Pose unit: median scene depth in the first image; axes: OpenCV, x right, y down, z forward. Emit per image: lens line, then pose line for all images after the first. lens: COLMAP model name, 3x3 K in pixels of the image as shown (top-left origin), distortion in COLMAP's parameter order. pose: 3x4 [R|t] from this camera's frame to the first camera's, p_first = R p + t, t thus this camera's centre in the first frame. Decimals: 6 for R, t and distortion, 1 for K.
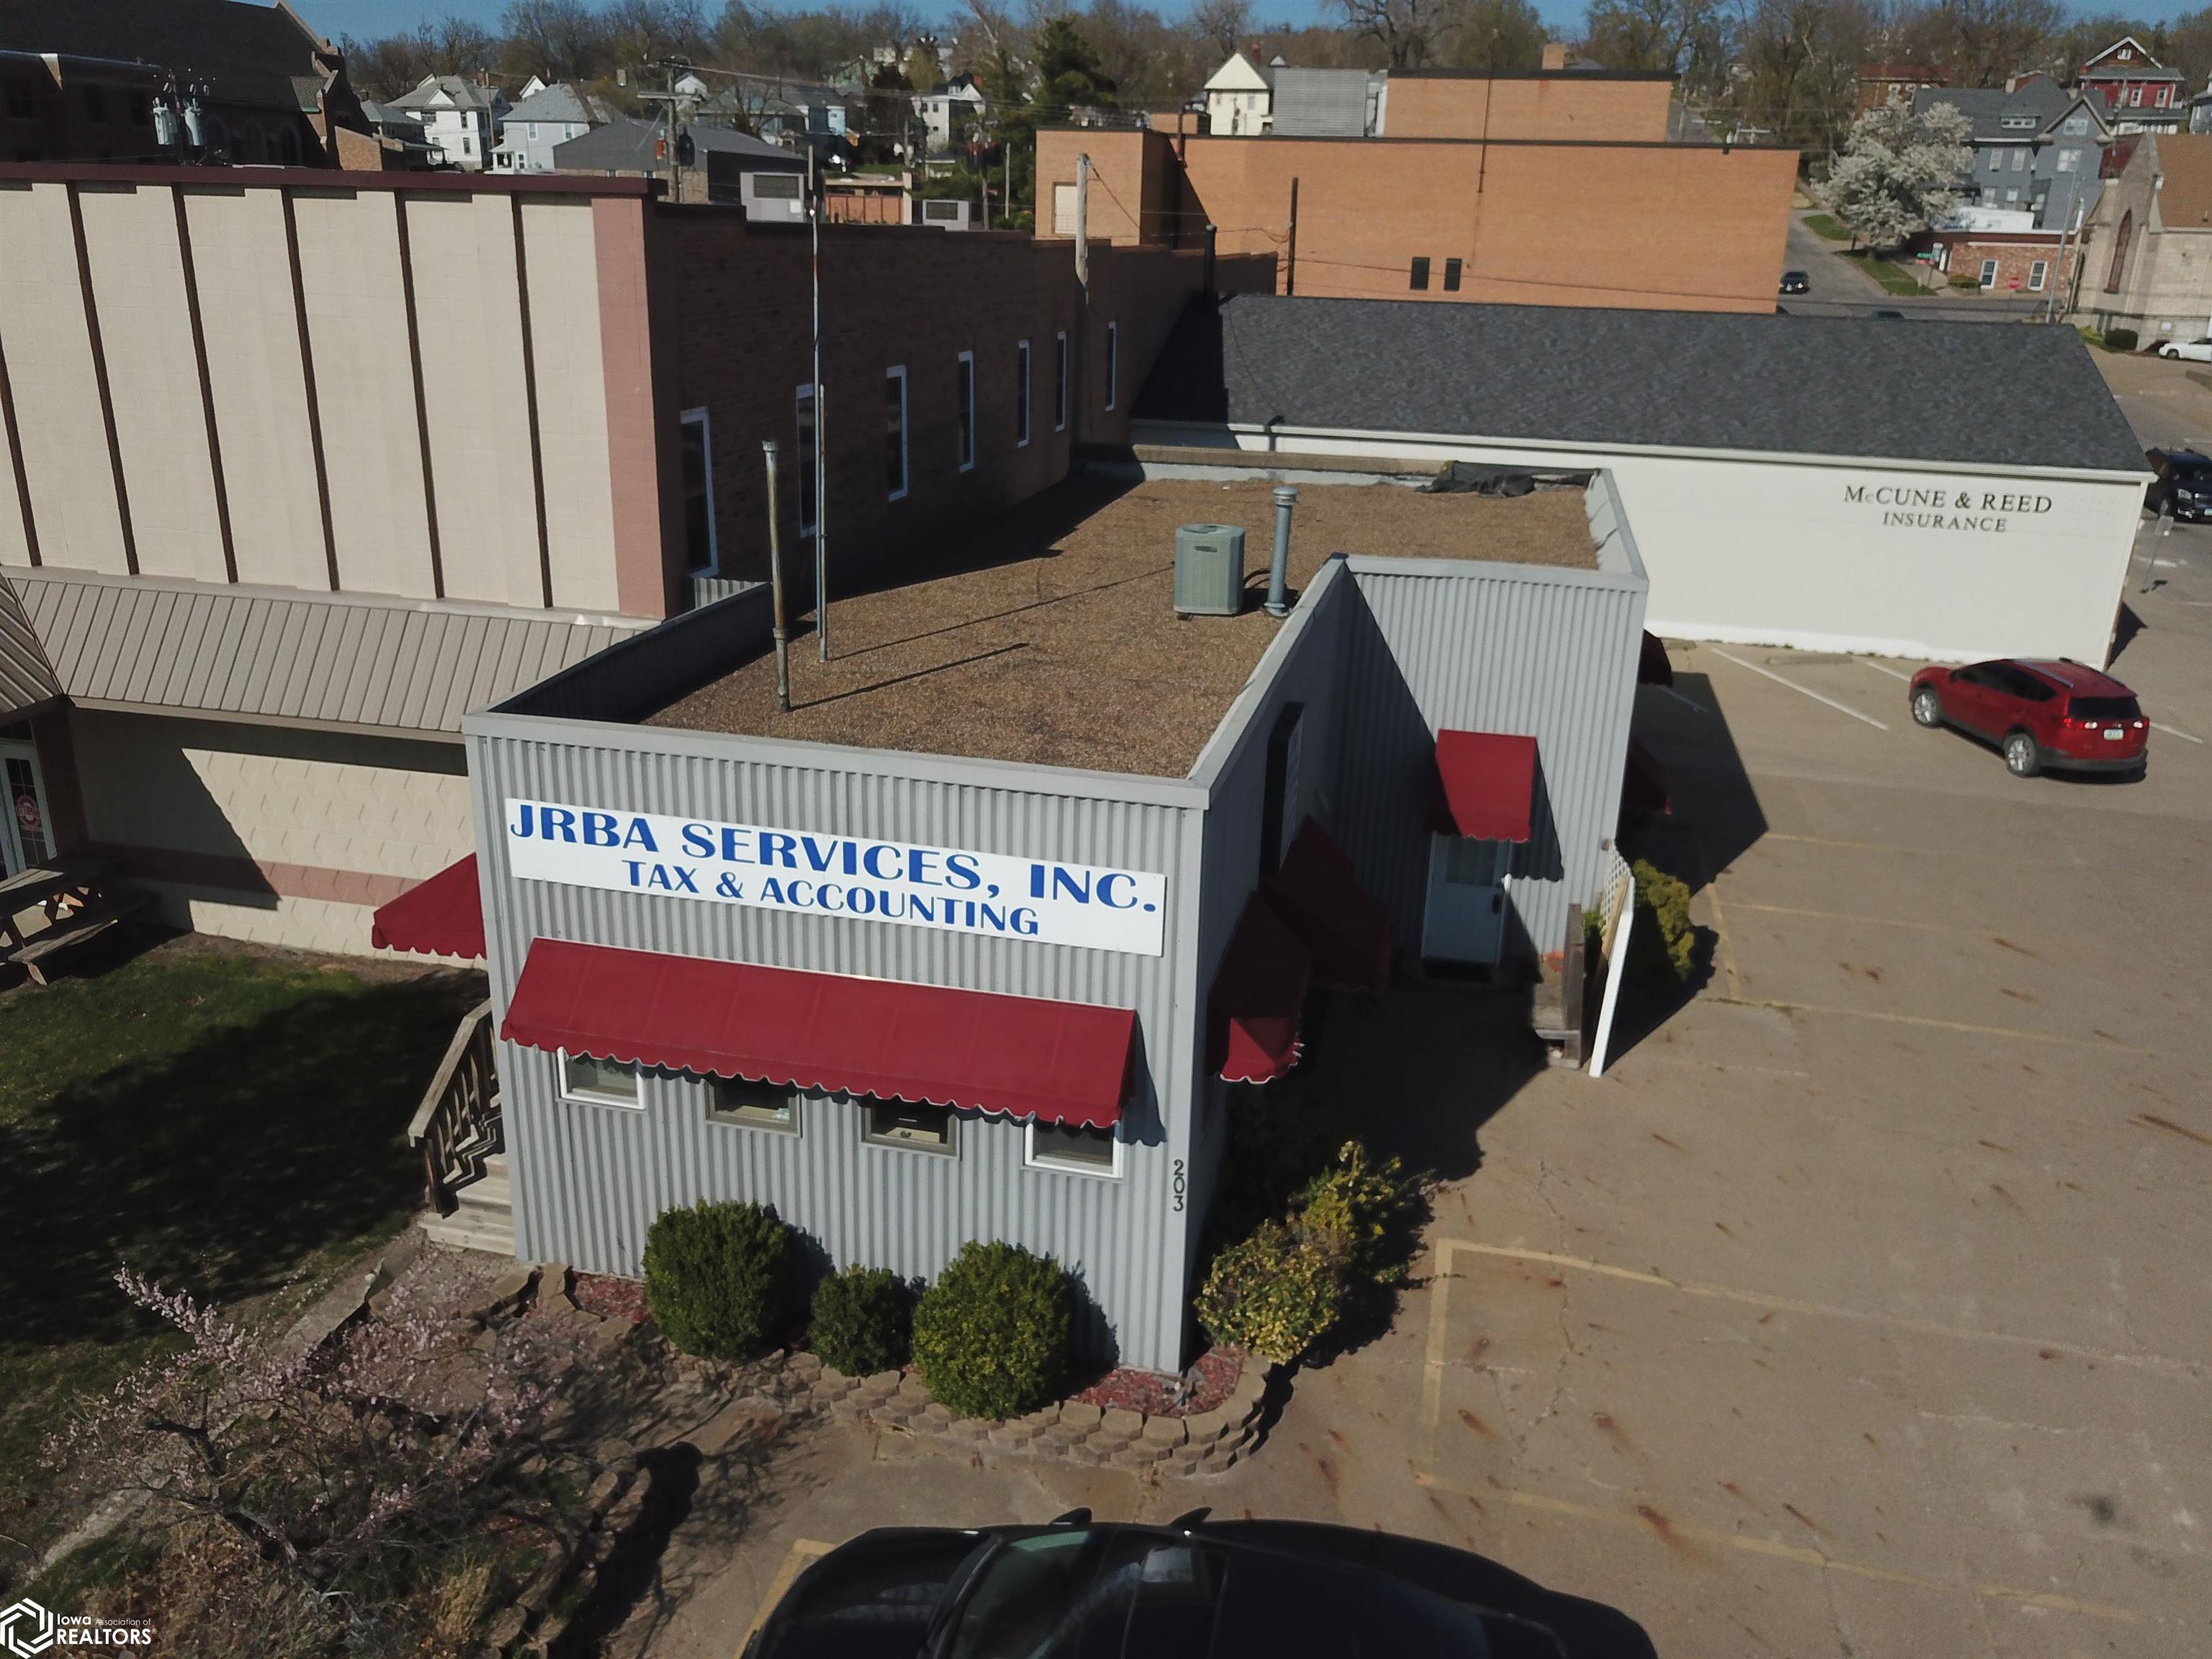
lens RADIAL K [[1717.3, 0, 1122.6], [0, 1717.3, 842.7], [0, 0, 1]] dist [-0.006307, 0.013135]
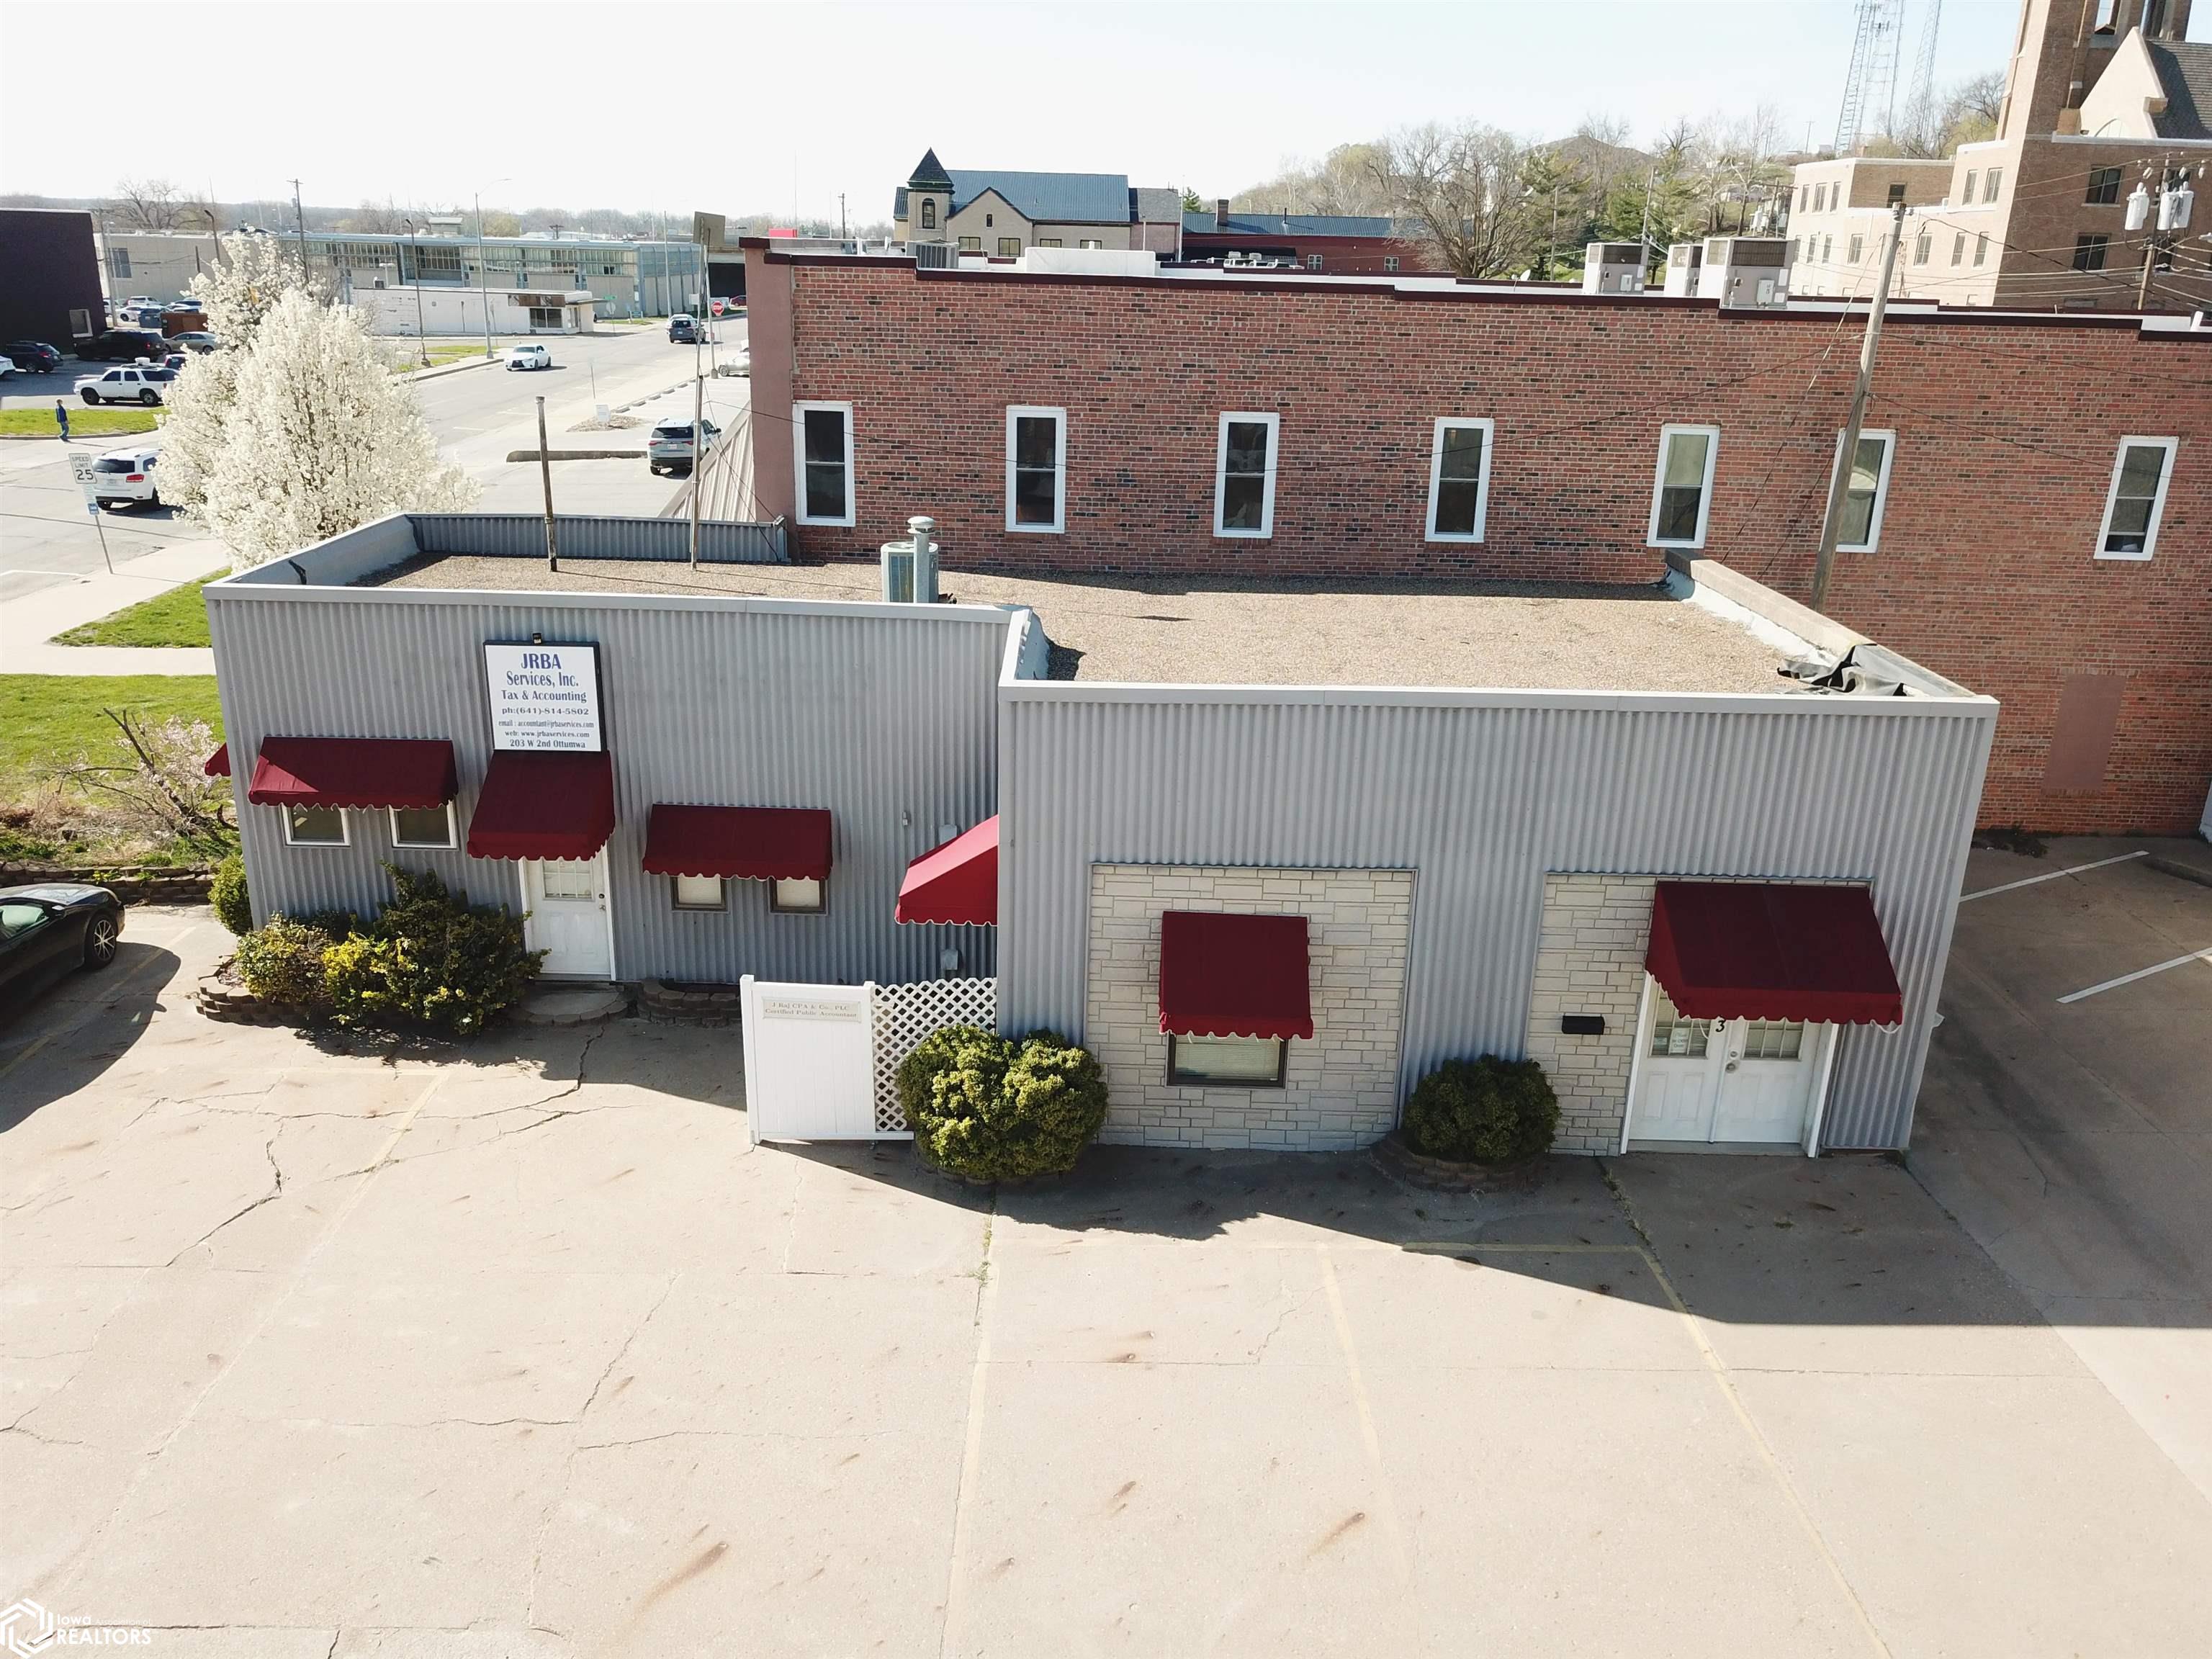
lens RADIAL K [[1717.3, 0, 1090.6], [0, 1717.3, 865.2], [0, 0, 1]] dist [-0.006307, 0.013135]
pose [[0.218387, 0.310359, -0.925194, 1.693811], [-0.349190, 0.910157, 0.222891, -0.415395], [0.911248, 0.274392, 0.307141, 1.225576]]
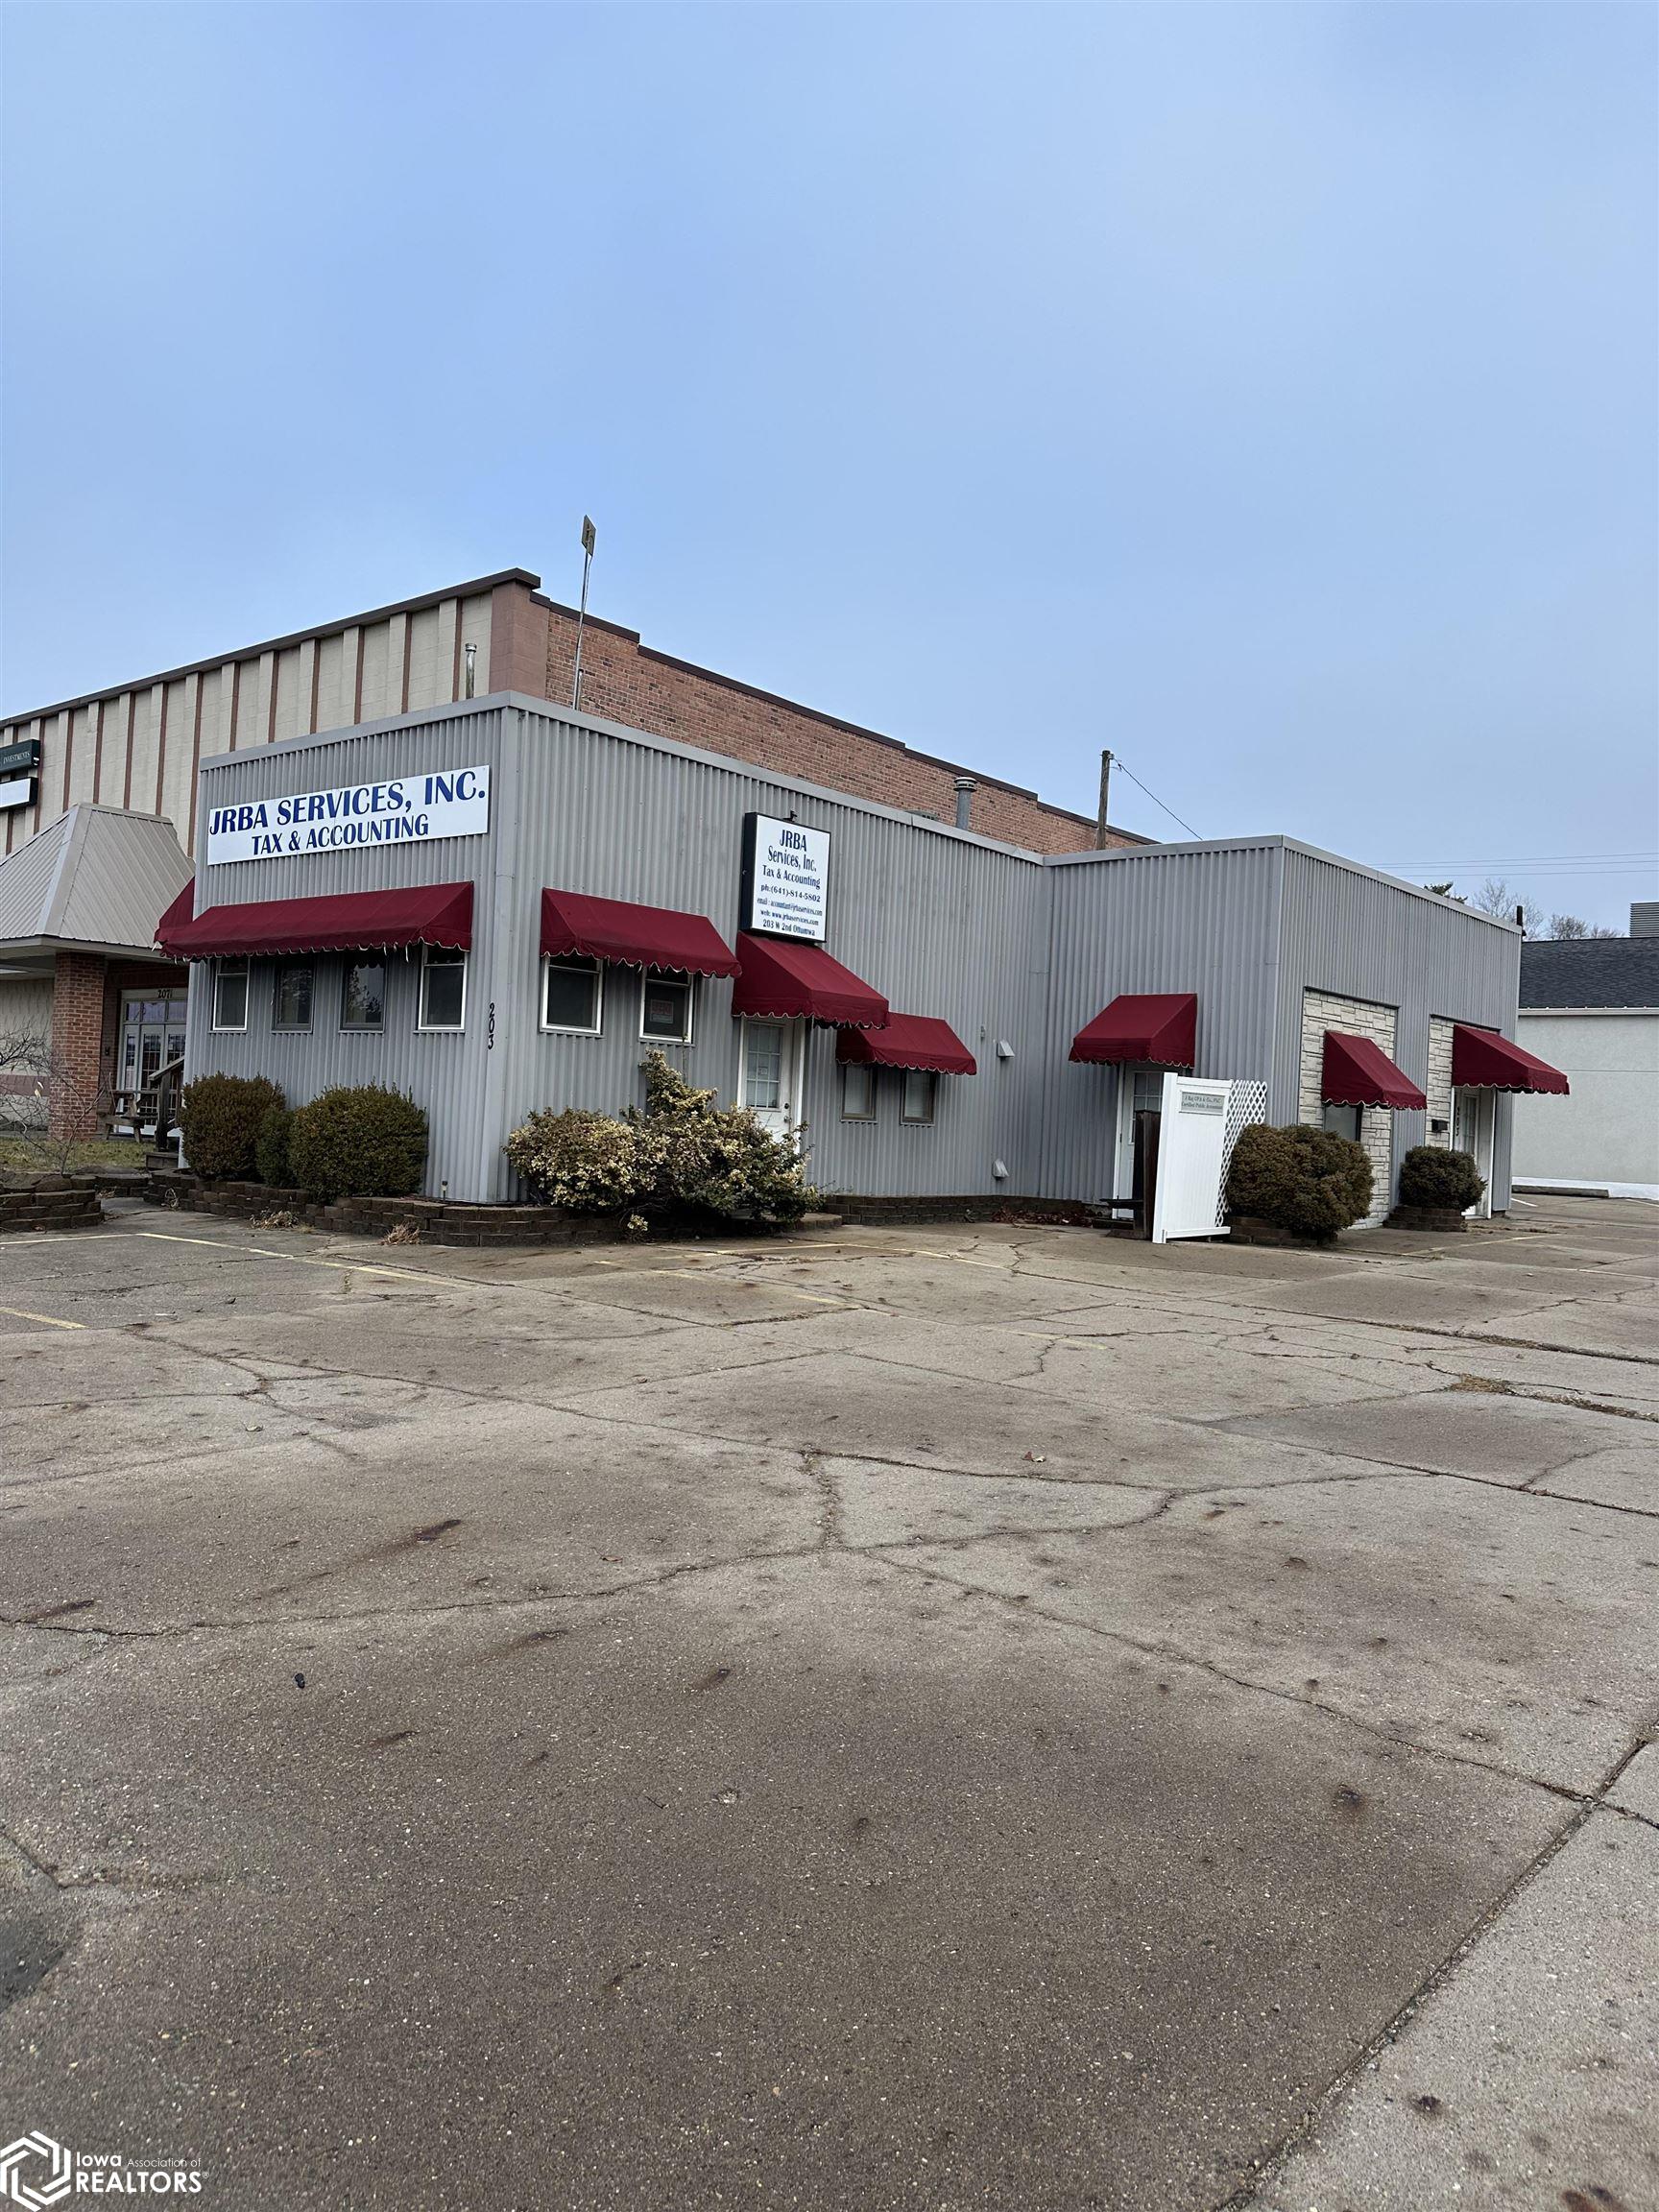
lens RADIAL K [[1555.3, 0, 843.3], [0, 1555.3, 1106.5], [0, 0, 1]] dist [0.076149, -0.099629]
pose [[0.890601, 0.005759, -0.454750, 0.775926], [-0.172212, 0.929729, -0.325494, 0.576919], [0.420920, 0.368198, 0.829009, 0.181534]]
